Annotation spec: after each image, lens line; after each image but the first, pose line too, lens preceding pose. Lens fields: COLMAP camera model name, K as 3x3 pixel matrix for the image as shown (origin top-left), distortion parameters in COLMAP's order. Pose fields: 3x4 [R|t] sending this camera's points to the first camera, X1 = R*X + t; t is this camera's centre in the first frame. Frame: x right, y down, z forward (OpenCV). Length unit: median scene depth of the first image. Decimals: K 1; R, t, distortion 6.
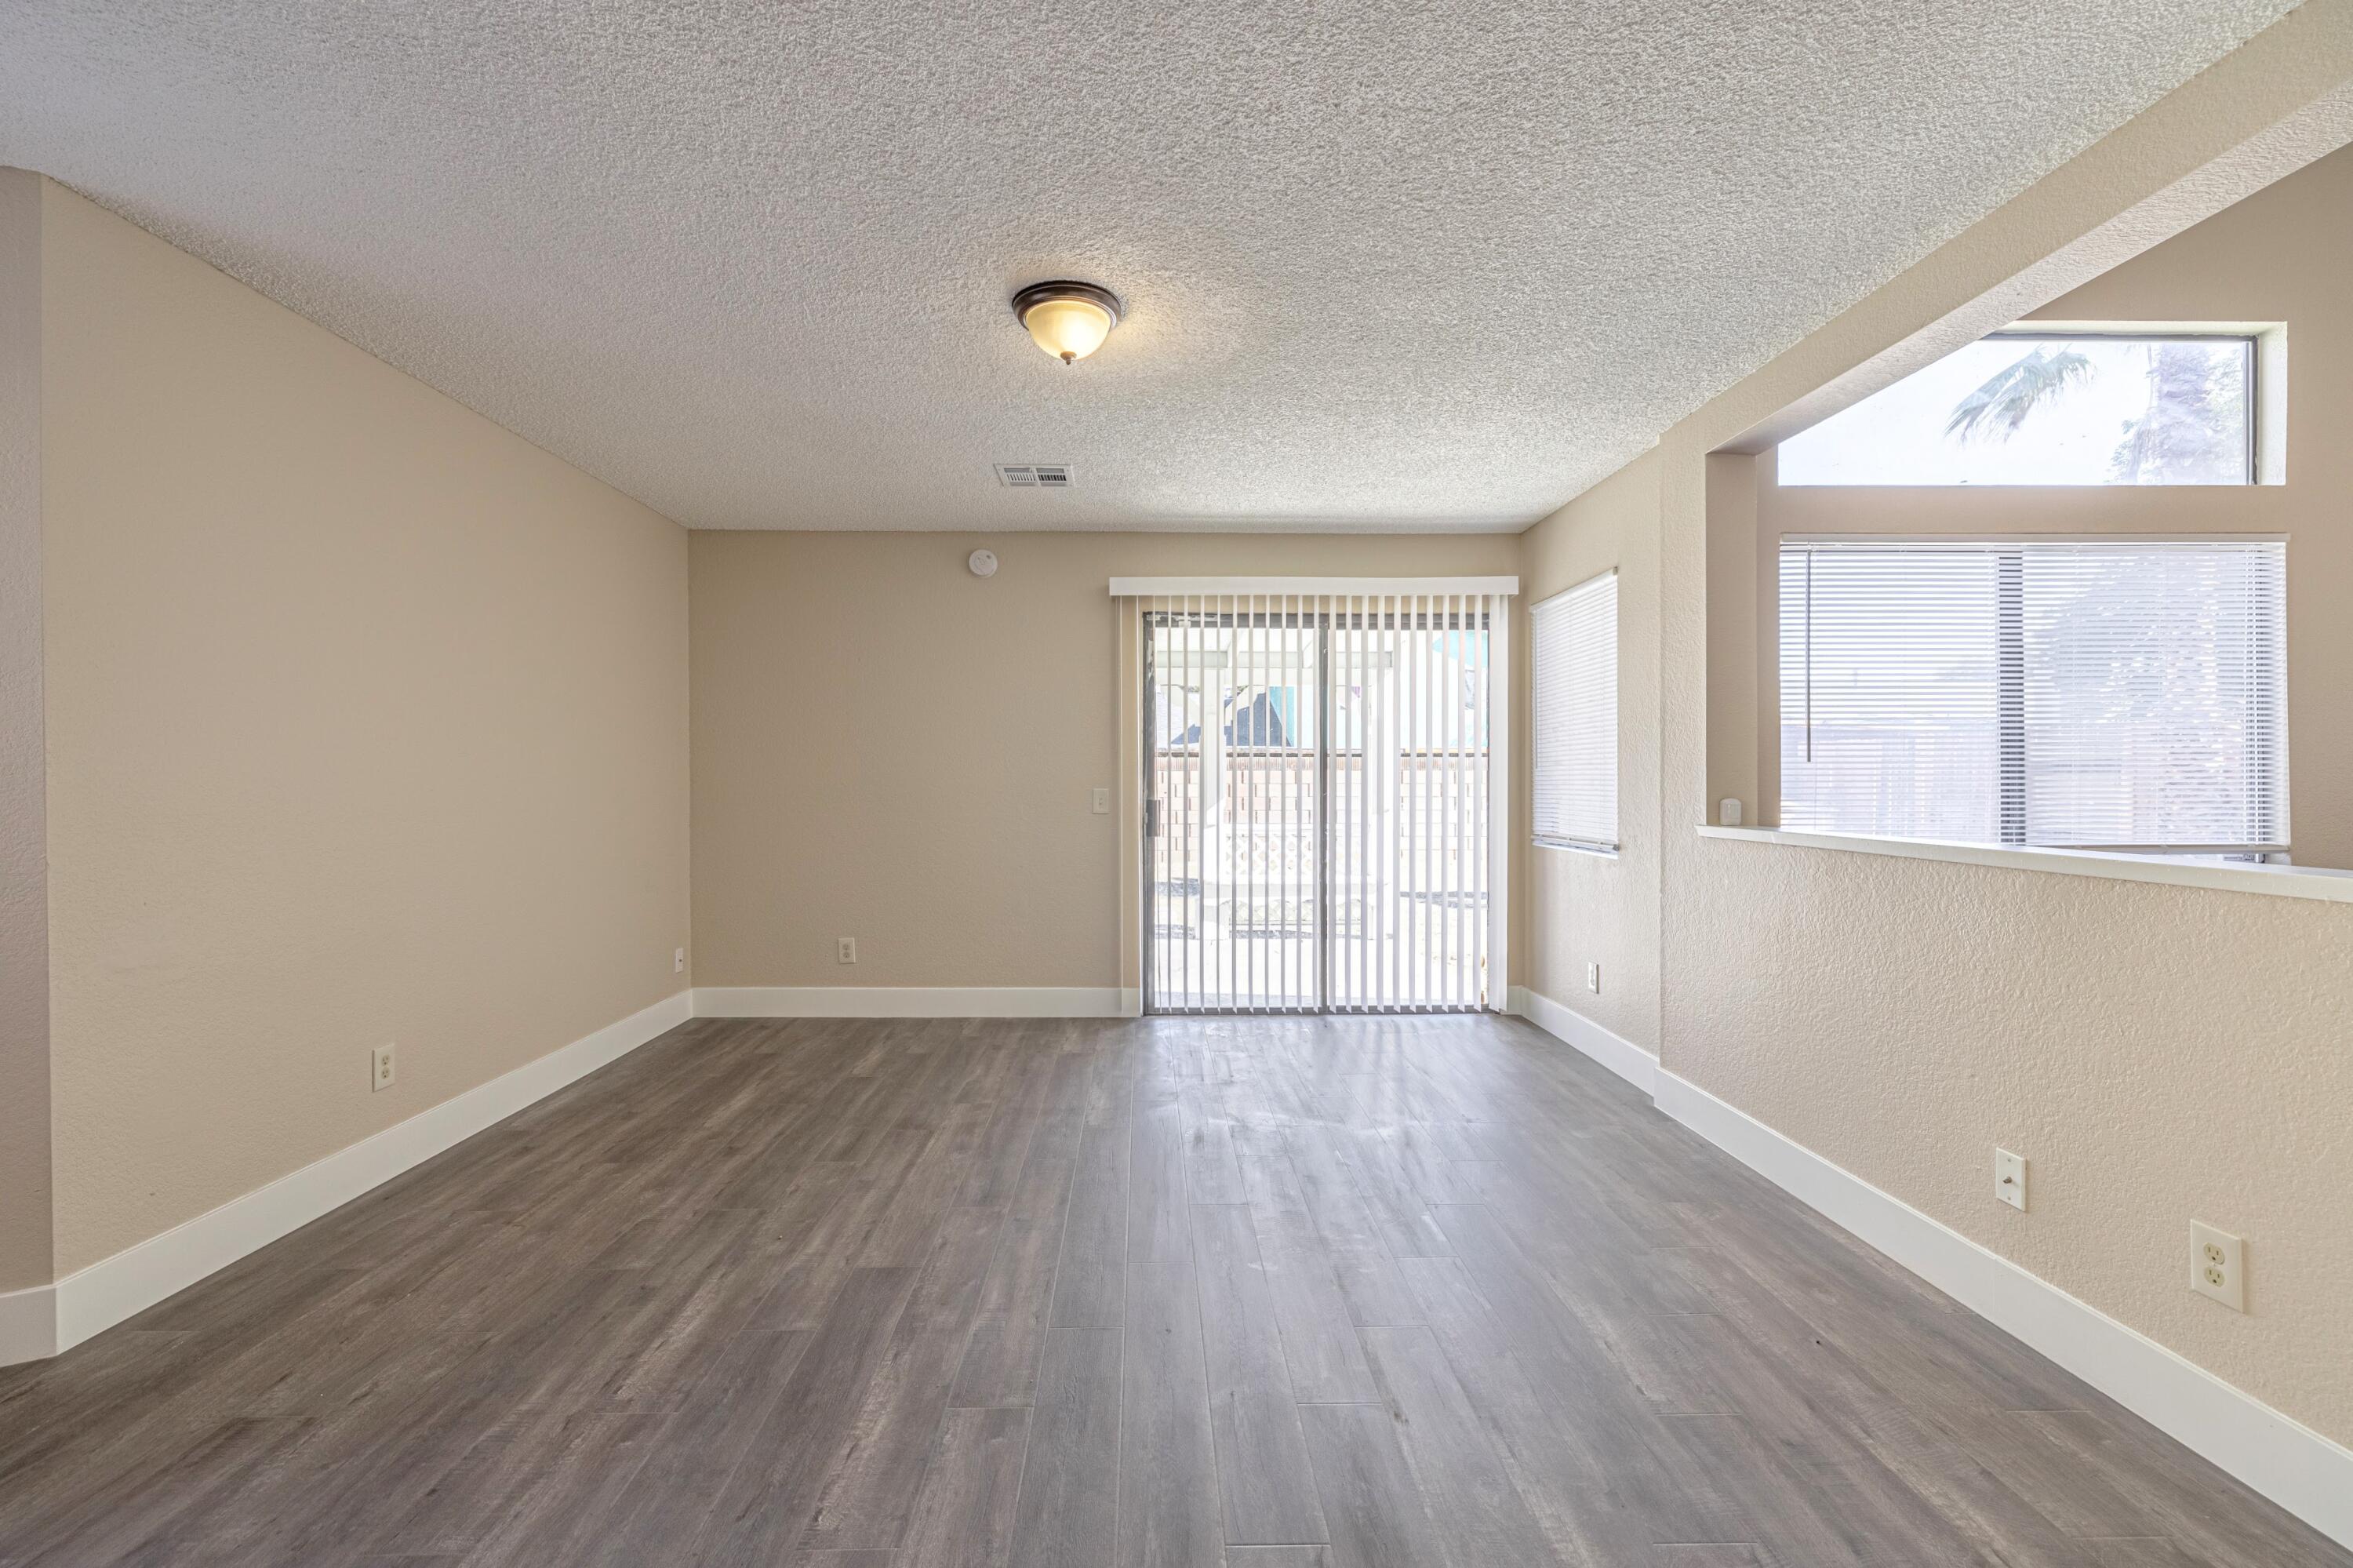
lens RADIAL K [[1002.8, 0, 1176.5], [0, 1002.8, 784.0], [0, 0, 1]] dist [-0.001540, -0.000385]
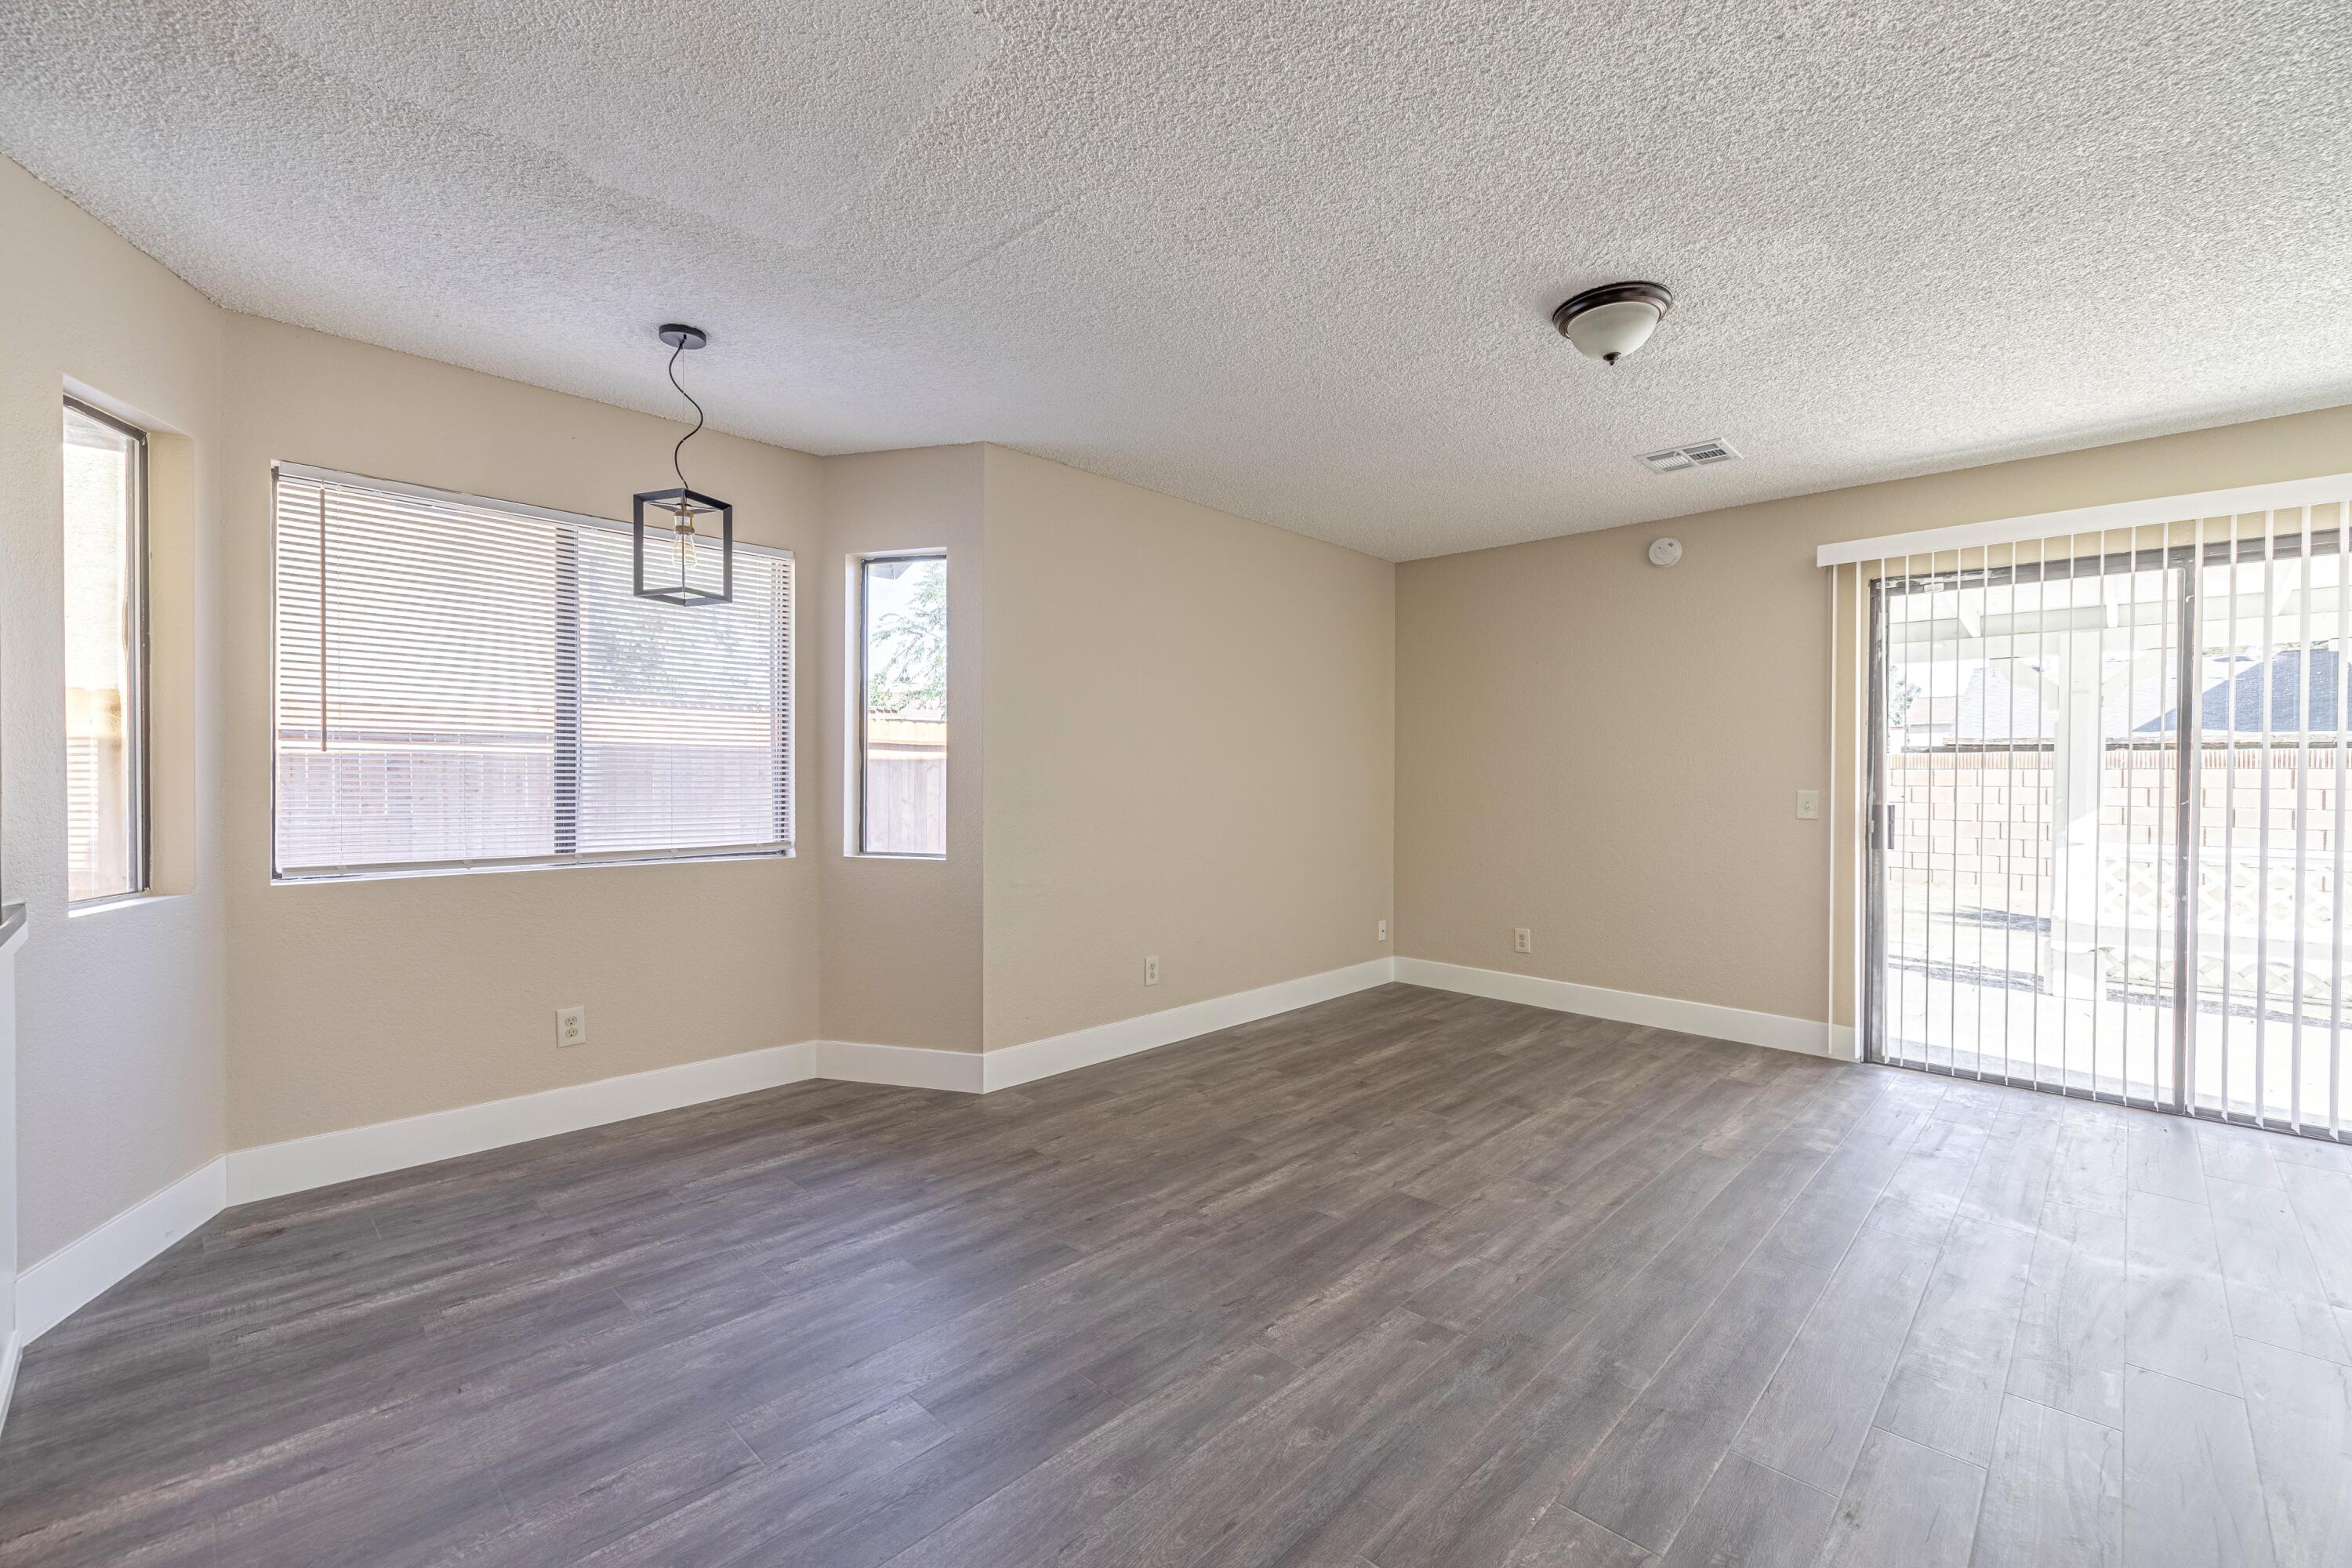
lens RADIAL K [[1002.9, 0, 1141.1], [0, 1002.9, 784.0], [0, 0, 1]] dist [0.002762, 0.000335]
pose [[0.685256, 0.009699, -0.728237, 0.268648], [-0.008722, 0.999949, 0.005110, -0.000773], [0.728250, 0.002850, 0.685306, -0.026456]]
